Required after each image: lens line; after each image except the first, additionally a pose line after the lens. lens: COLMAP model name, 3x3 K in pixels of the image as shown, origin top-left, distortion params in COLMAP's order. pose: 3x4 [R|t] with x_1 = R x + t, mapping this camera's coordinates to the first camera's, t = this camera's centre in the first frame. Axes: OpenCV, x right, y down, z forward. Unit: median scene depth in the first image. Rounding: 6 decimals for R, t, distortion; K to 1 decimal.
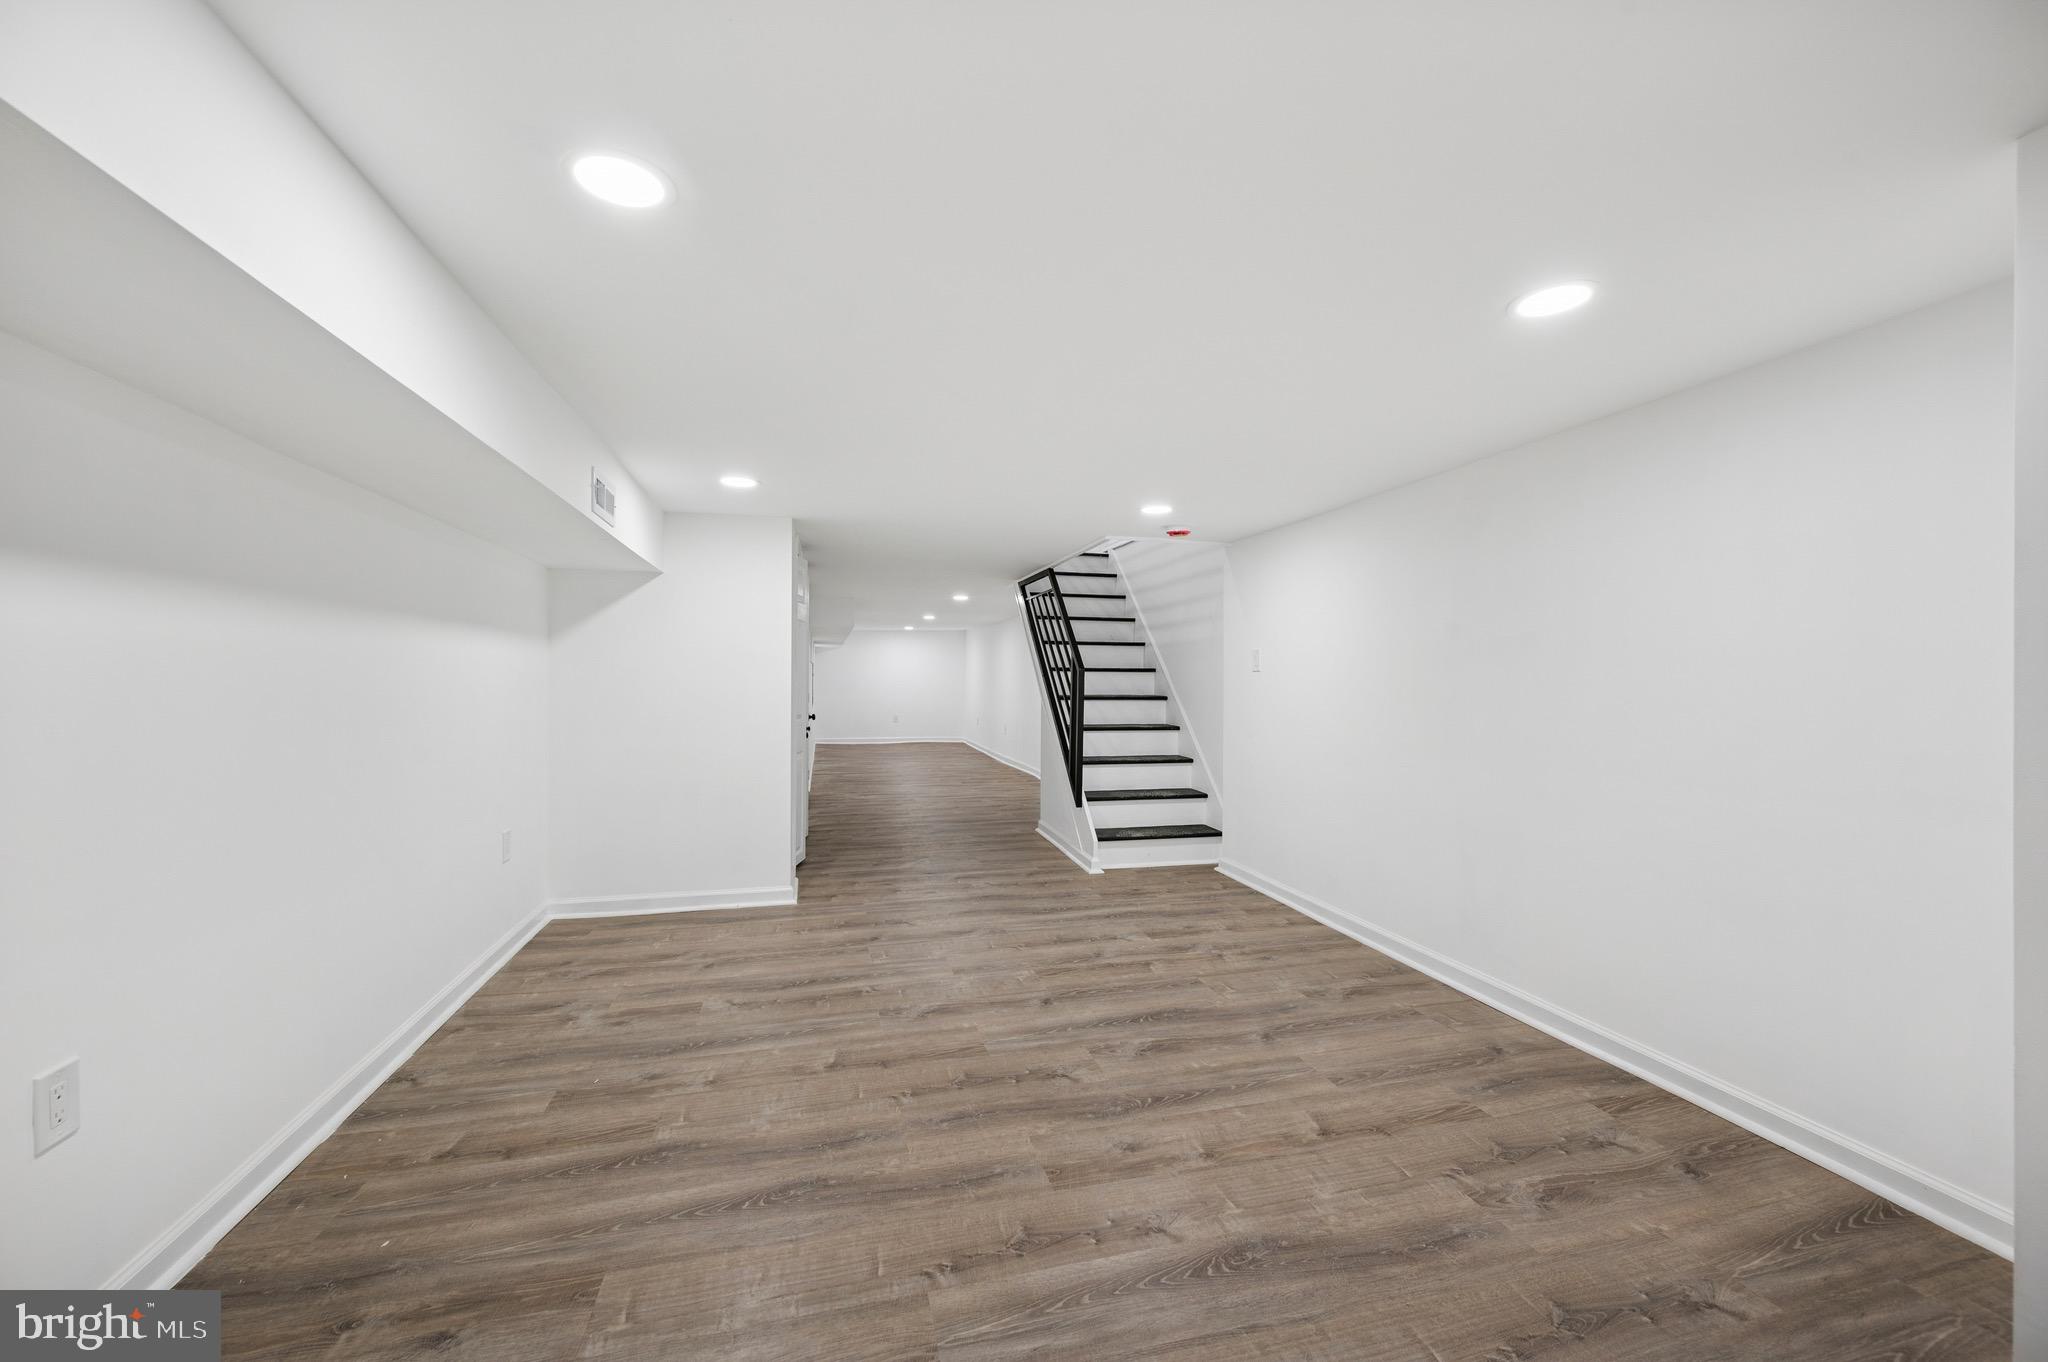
lens RADIAL K [[824.1, 0, 1027.4], [0, 824.1, 679.3], [0, 0, 1]] dist [0.000284, 0.000650]
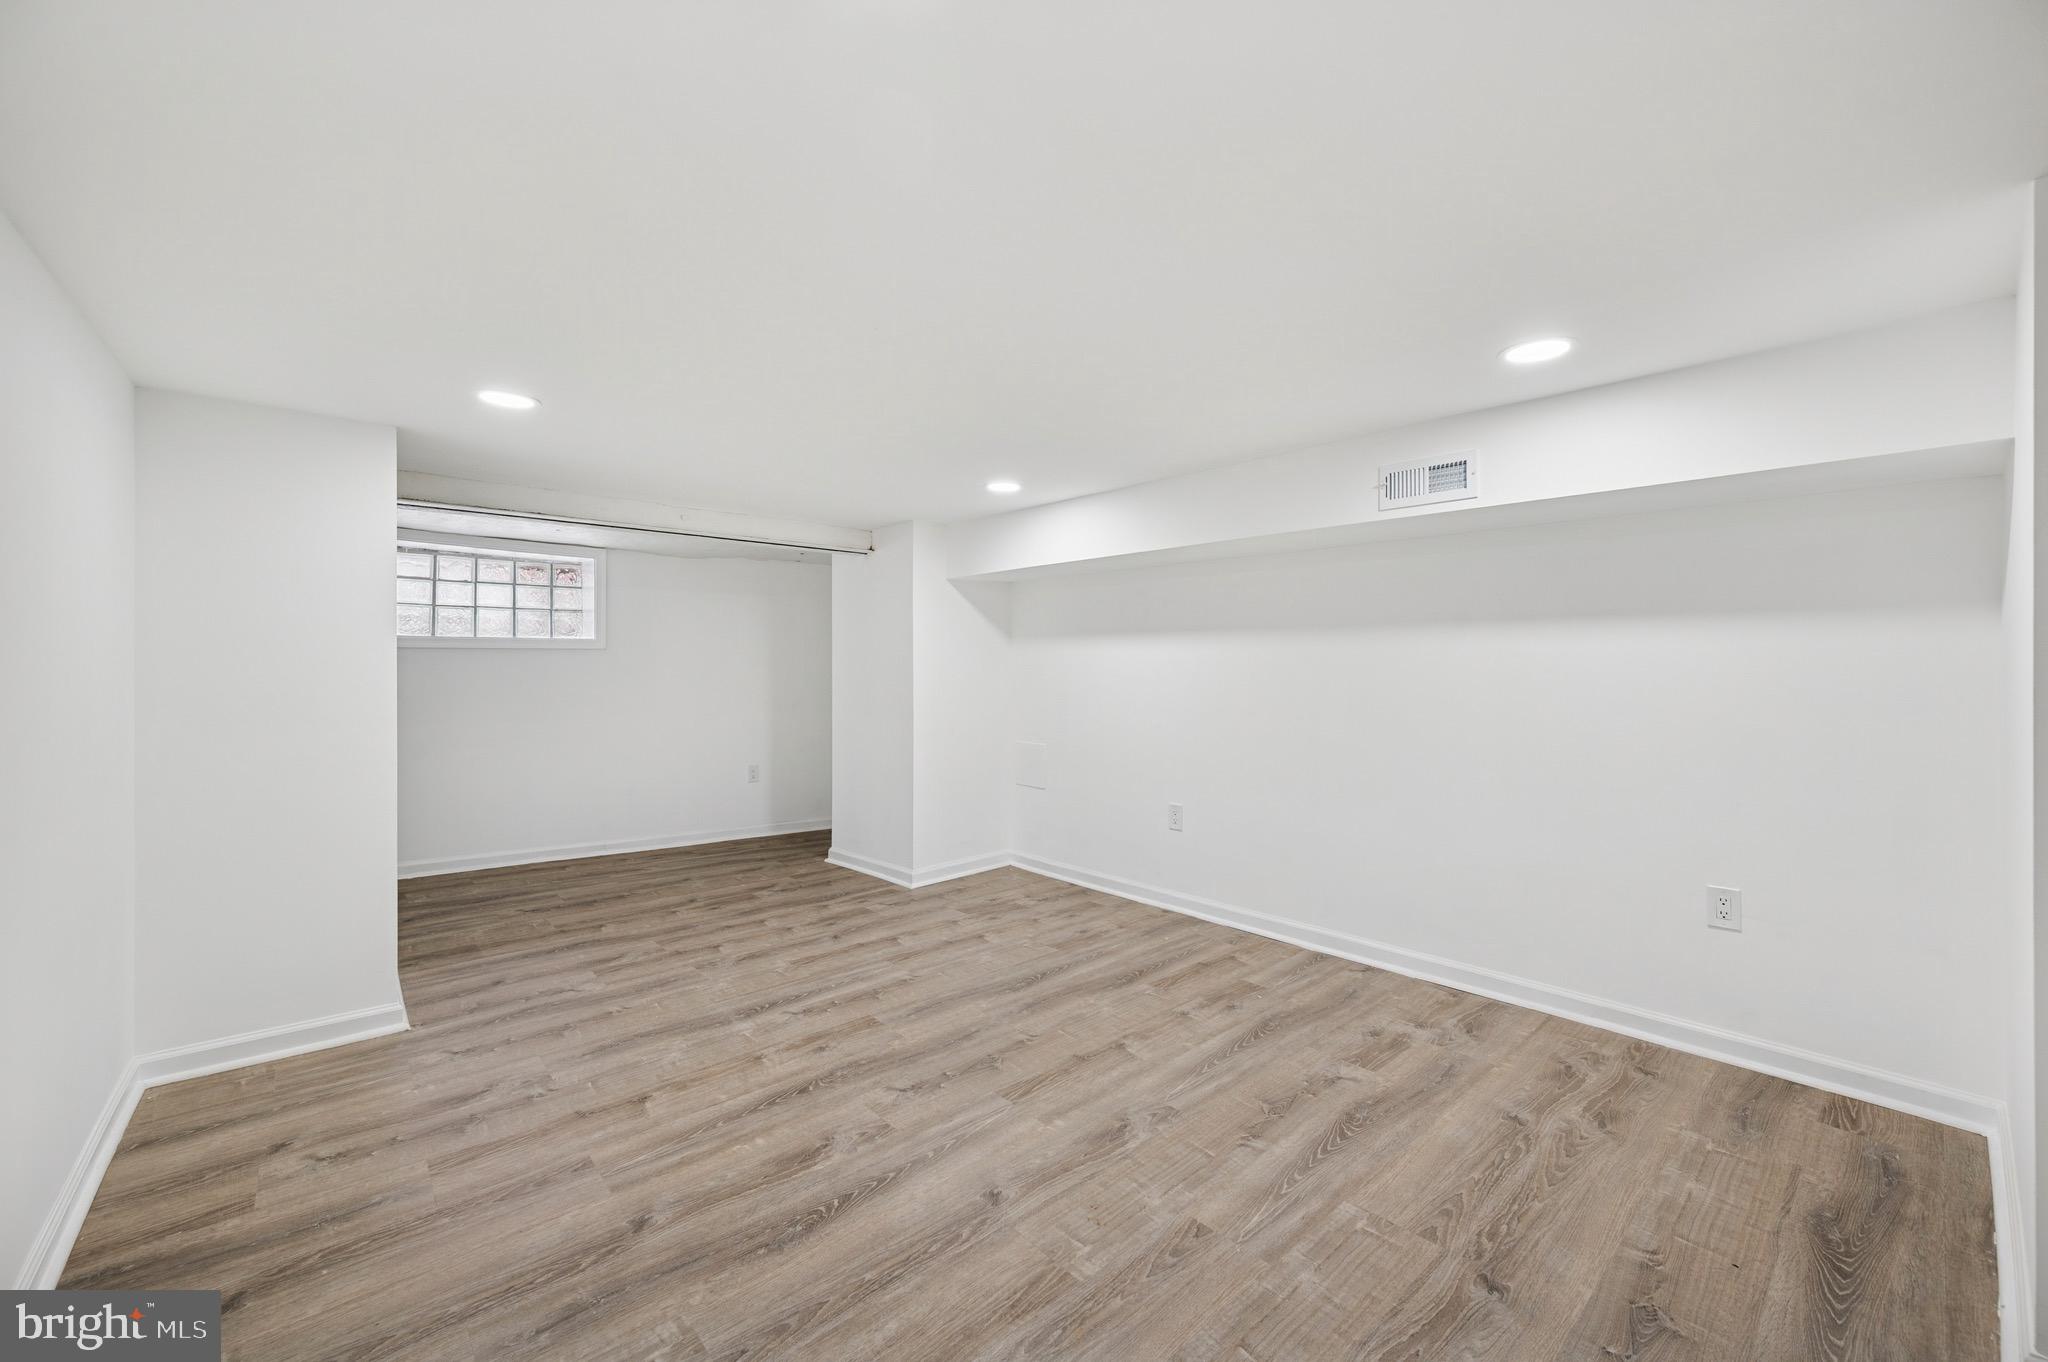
lens RADIAL K [[824.1, 0, 1034.2], [0, 824.1, 669.8], [0, 0, 1]] dist [0.000284, 0.000650]
pose [[-0.895715, -0.000855, -0.444628, 0.342159], [-0.003117, 0.999986, 0.004355, -0.015232], [0.444618, 0.005286, -0.895705, 1.959708]]
